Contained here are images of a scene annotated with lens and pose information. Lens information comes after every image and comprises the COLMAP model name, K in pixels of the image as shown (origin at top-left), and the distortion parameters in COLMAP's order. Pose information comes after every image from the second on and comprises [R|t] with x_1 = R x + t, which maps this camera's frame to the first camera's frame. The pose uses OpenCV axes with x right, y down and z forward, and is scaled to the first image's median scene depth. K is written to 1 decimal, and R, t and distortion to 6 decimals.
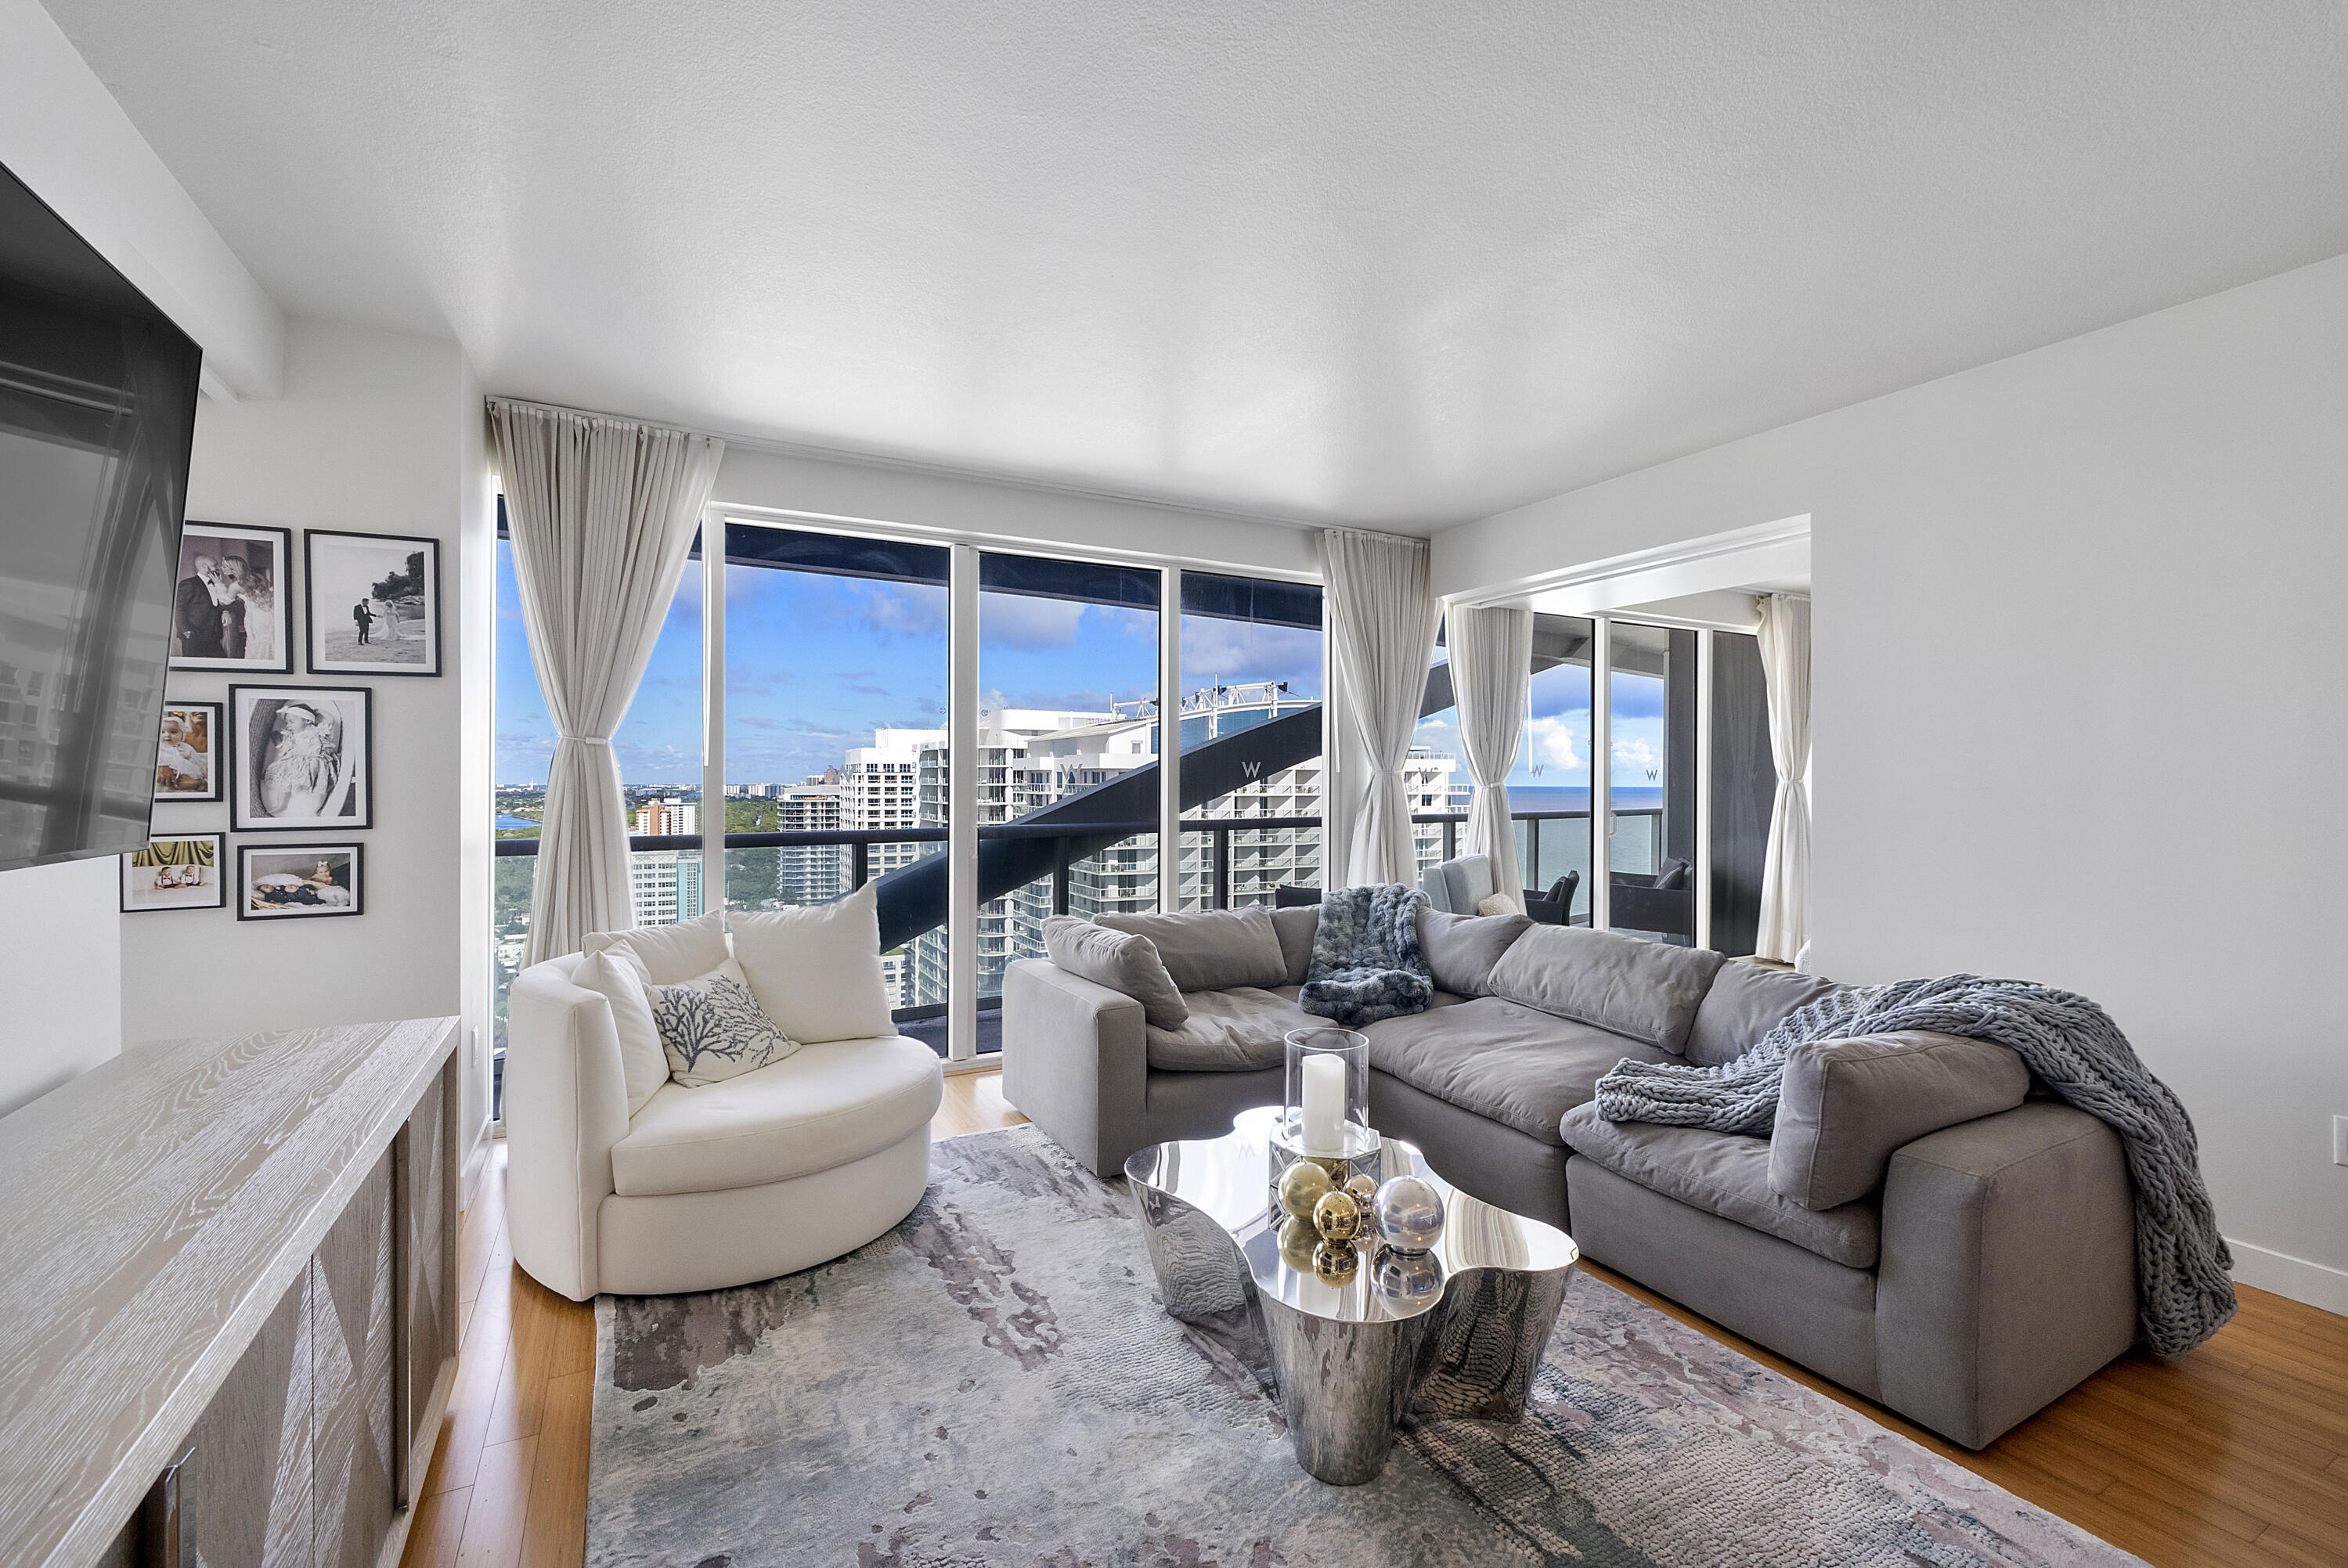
lens RADIAL K [[989.2, 0, 1167.5], [0, 989.2, 781.2], [0, 0, 1]] dist [-0.007157, -0.000264]
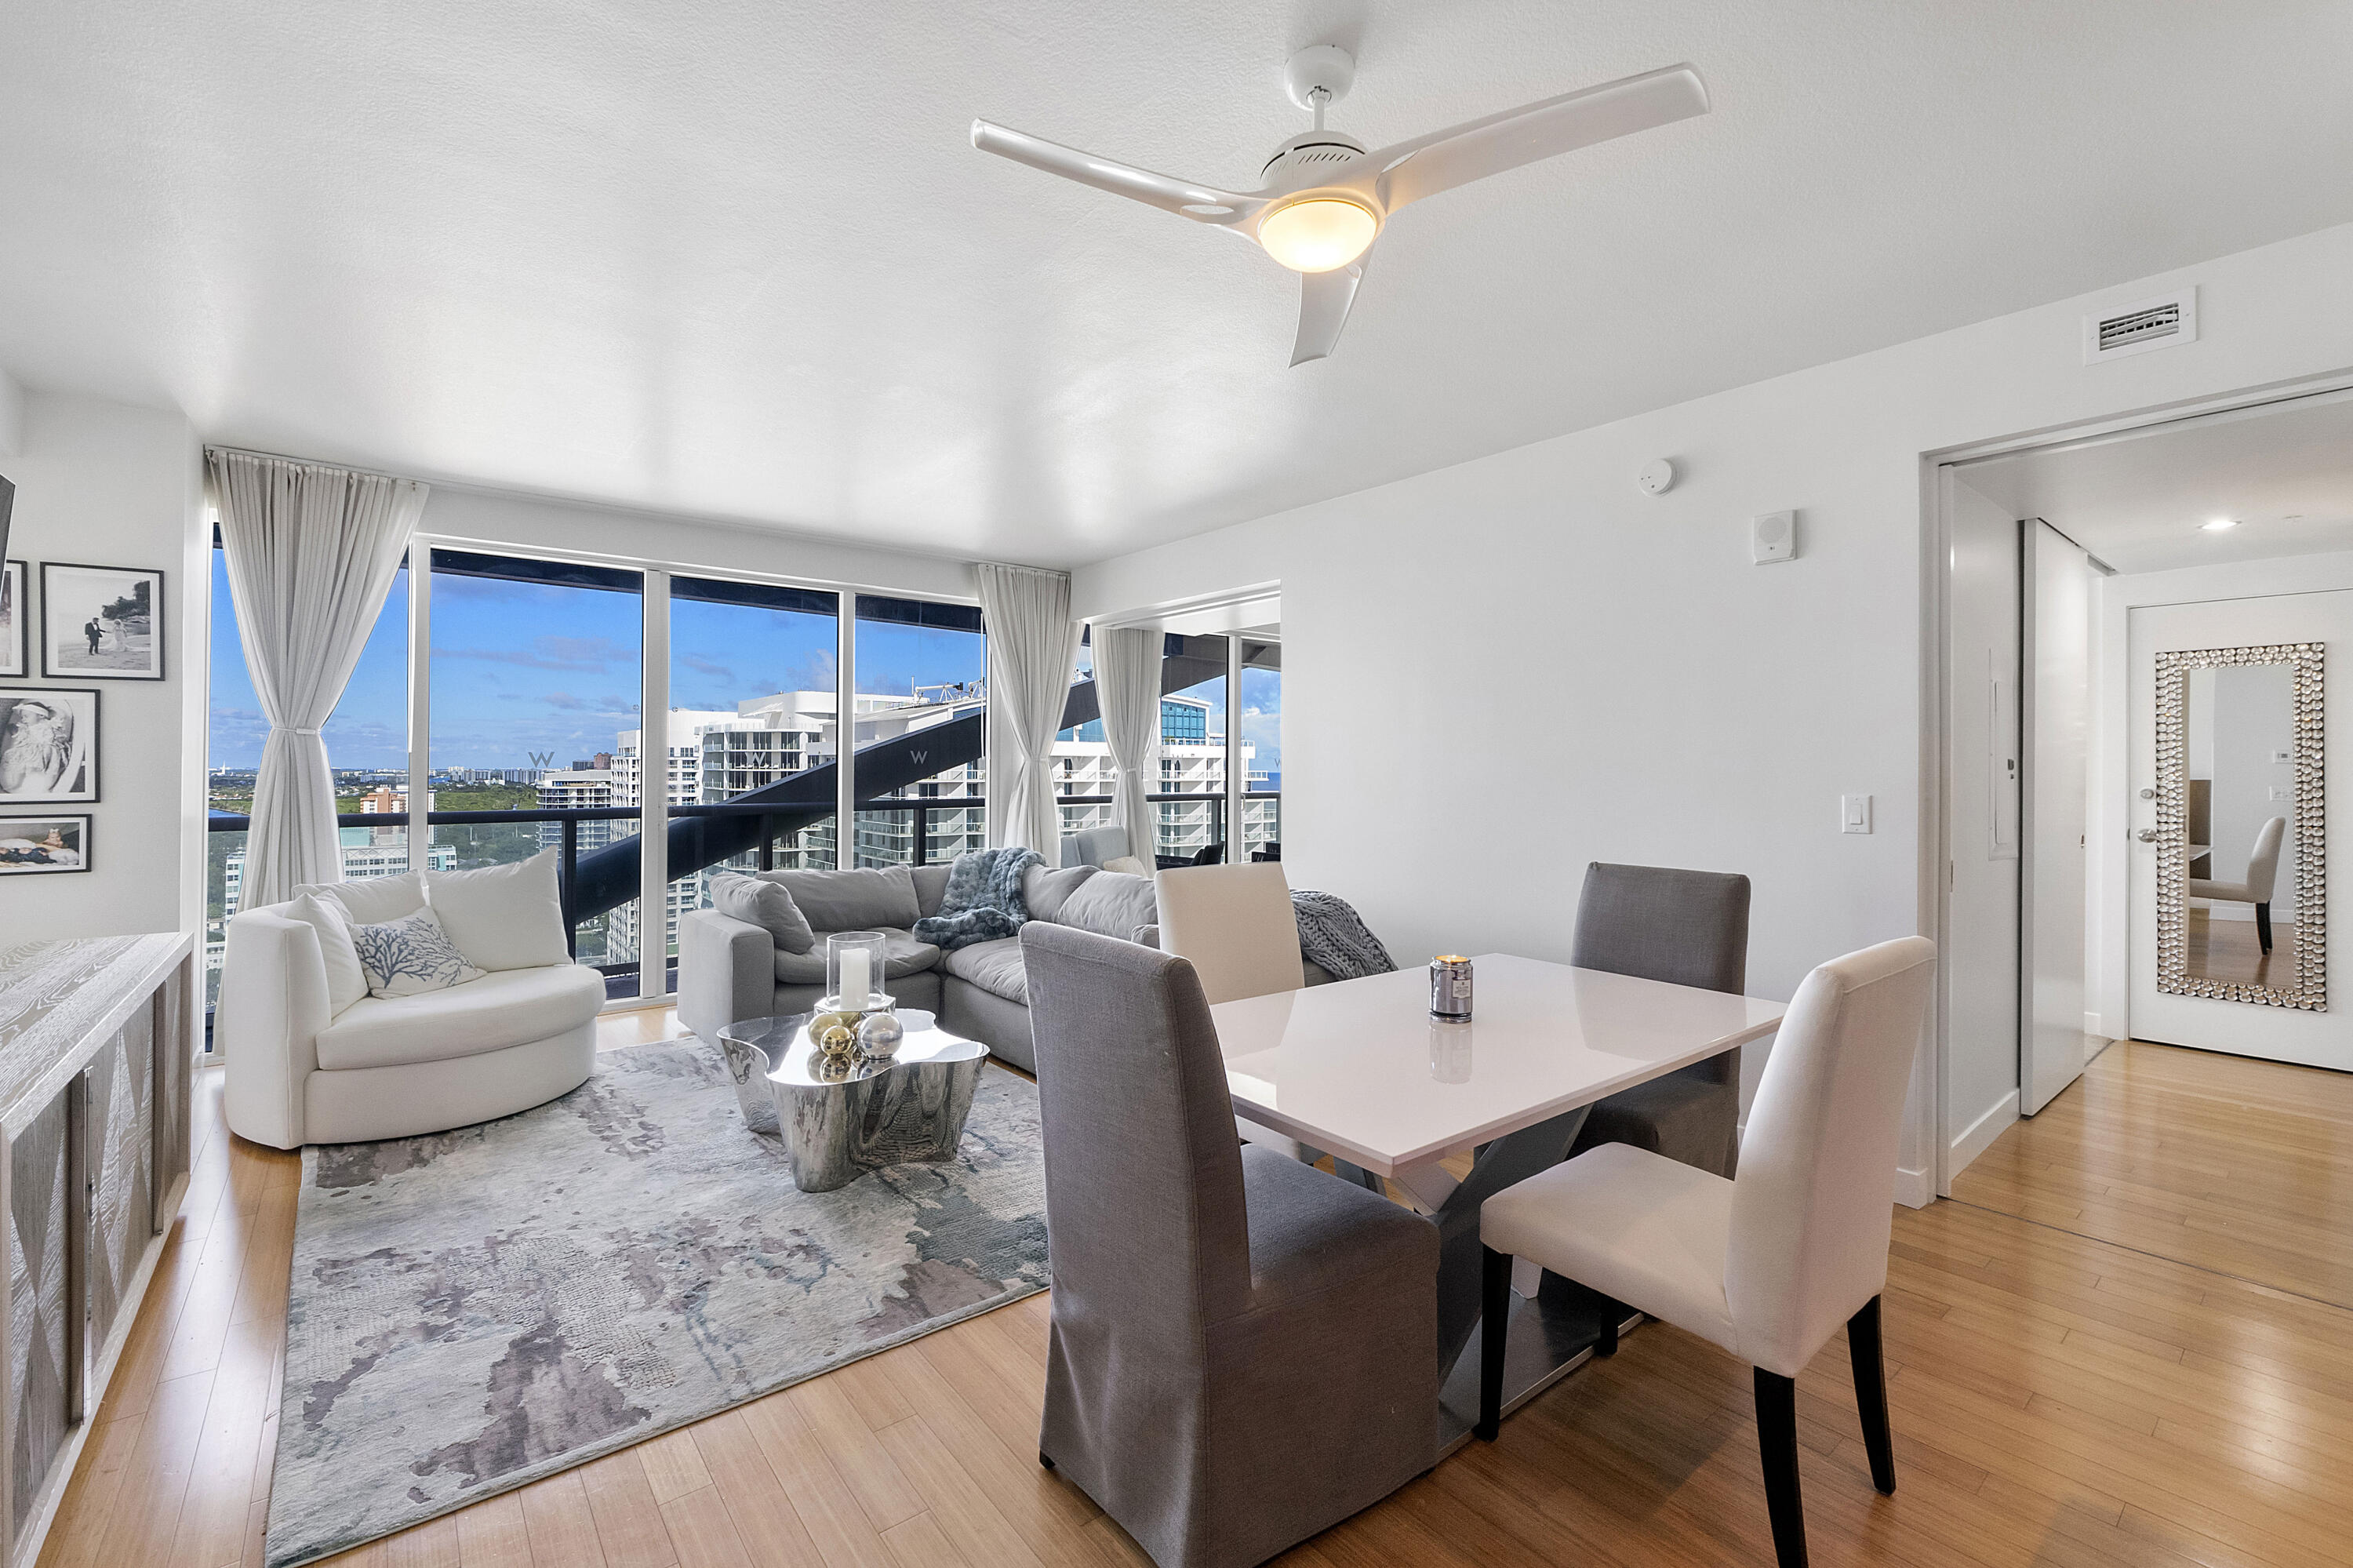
lens RADIAL K [[993.2, 0, 1173.8], [0, 993.2, 759.5], [0, 0, 1]] dist [-0.010651, 0.000364]
pose [[0.980844, 0.003738, 0.194758, 0.231305], [-0.002242, 0.999966, -0.007904, 0.000454], [-0.194781, 0.007316, 0.980819, -0.395450]]
